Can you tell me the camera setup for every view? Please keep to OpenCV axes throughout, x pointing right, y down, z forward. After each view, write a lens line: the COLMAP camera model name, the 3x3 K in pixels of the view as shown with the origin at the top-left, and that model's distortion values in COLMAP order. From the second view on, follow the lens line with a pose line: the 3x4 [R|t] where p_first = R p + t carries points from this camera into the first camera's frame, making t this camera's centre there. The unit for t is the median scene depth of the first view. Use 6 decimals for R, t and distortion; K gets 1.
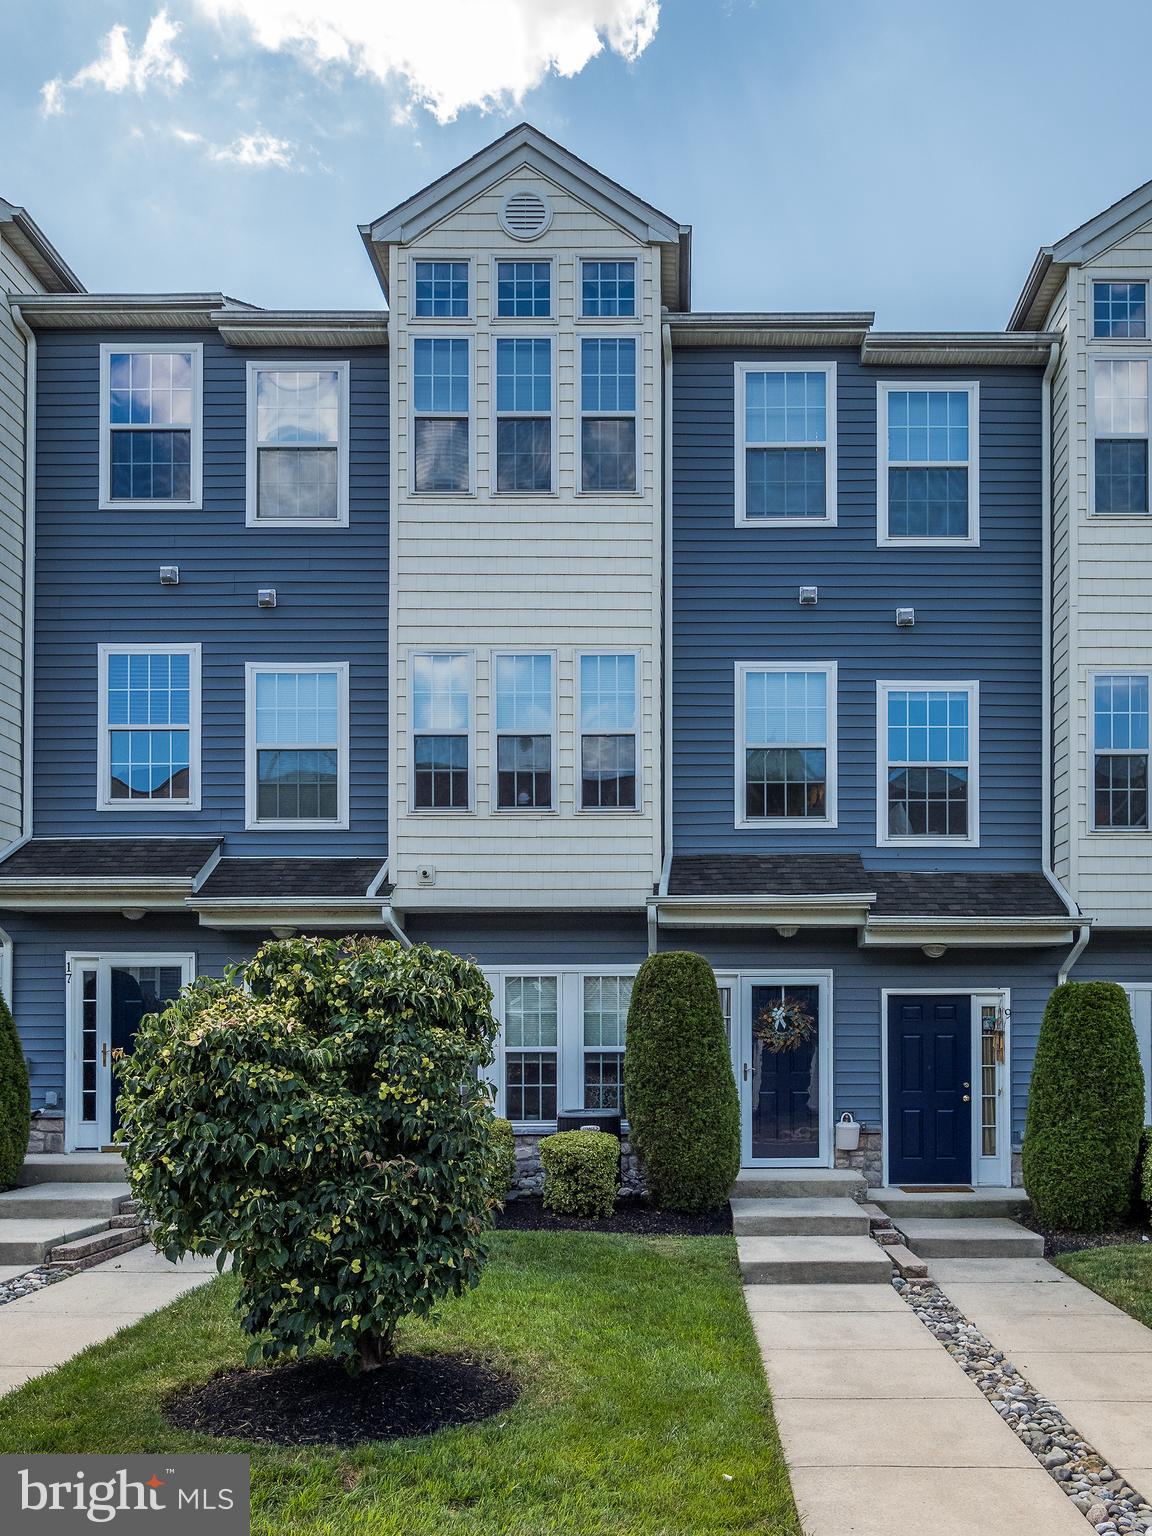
lens RADIAL K [[1585.8, 0, 576.0], [0, 1585.8, 768.0], [0, 0, 1]] dist [-0.003716, -0.002085]
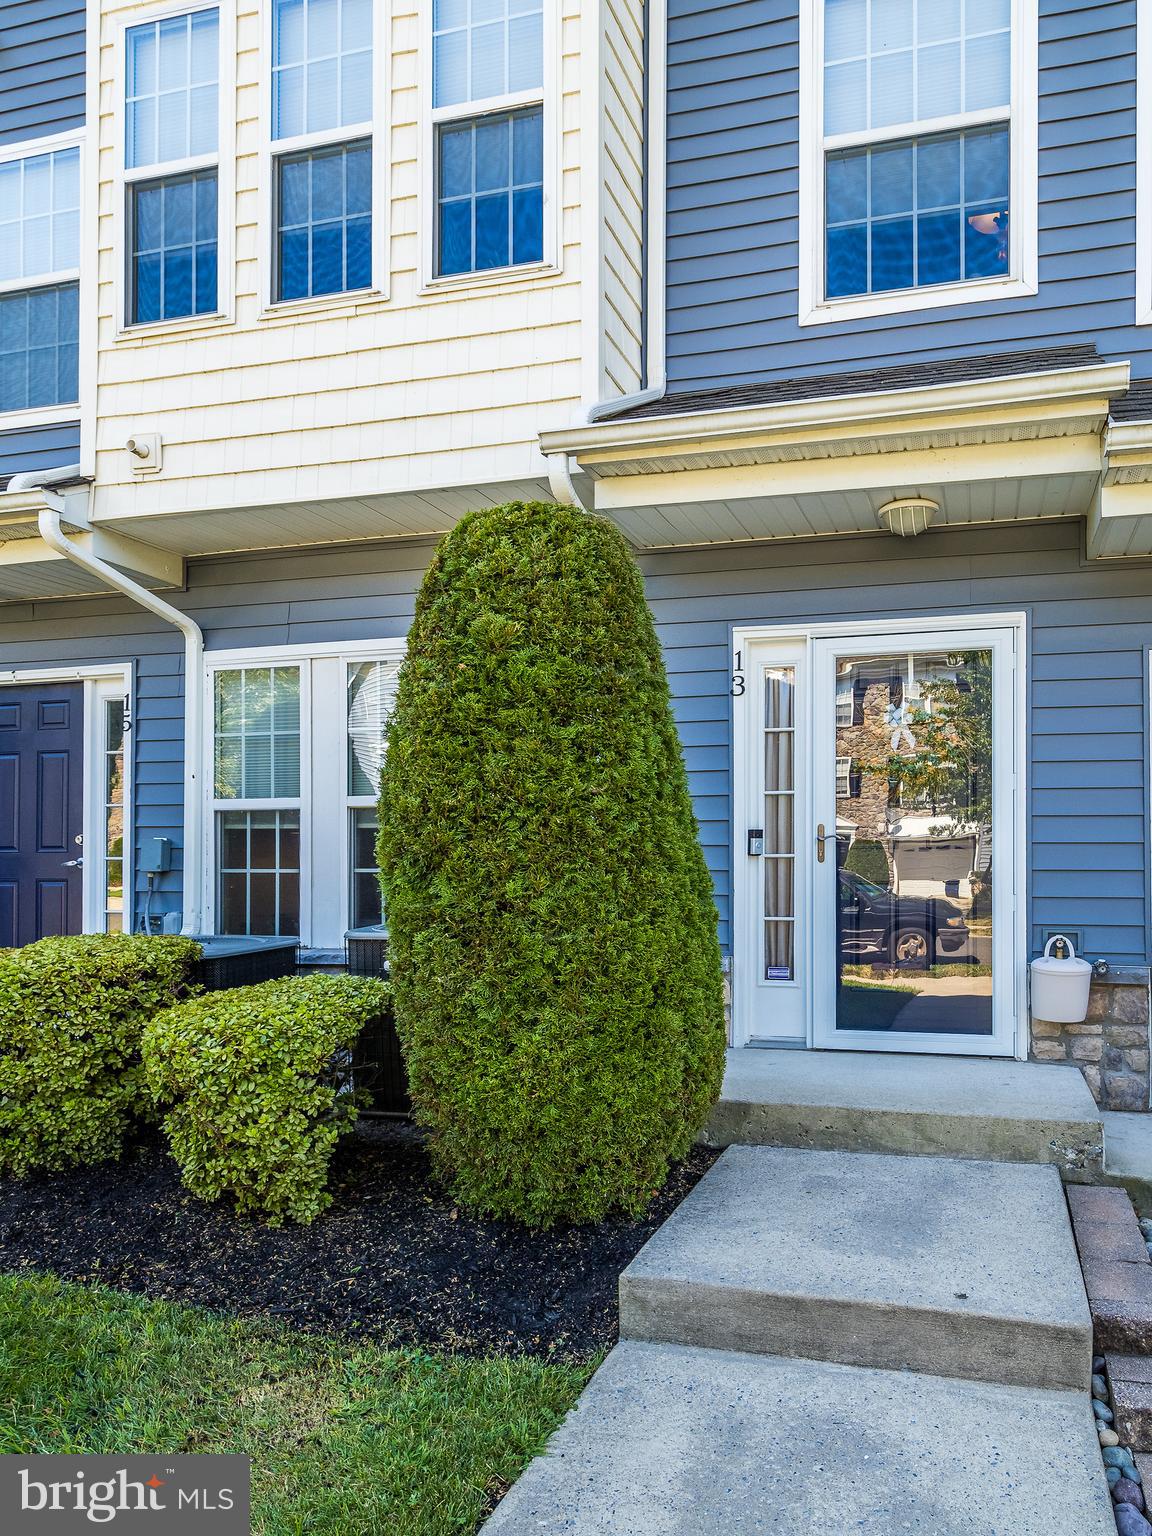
lens RADIAL K [[1136.2, 0, 576.0], [0, 1136.2, 768.0], [0, 0, 1]] dist [-0.002255, -0.000238]
pose [[0.958999, -0.018808, -0.282785, 0.134407], [0.046182, 0.994830, 0.090448, 0.139289], [0.279622, -0.099799, 0.954909, 0.680064]]
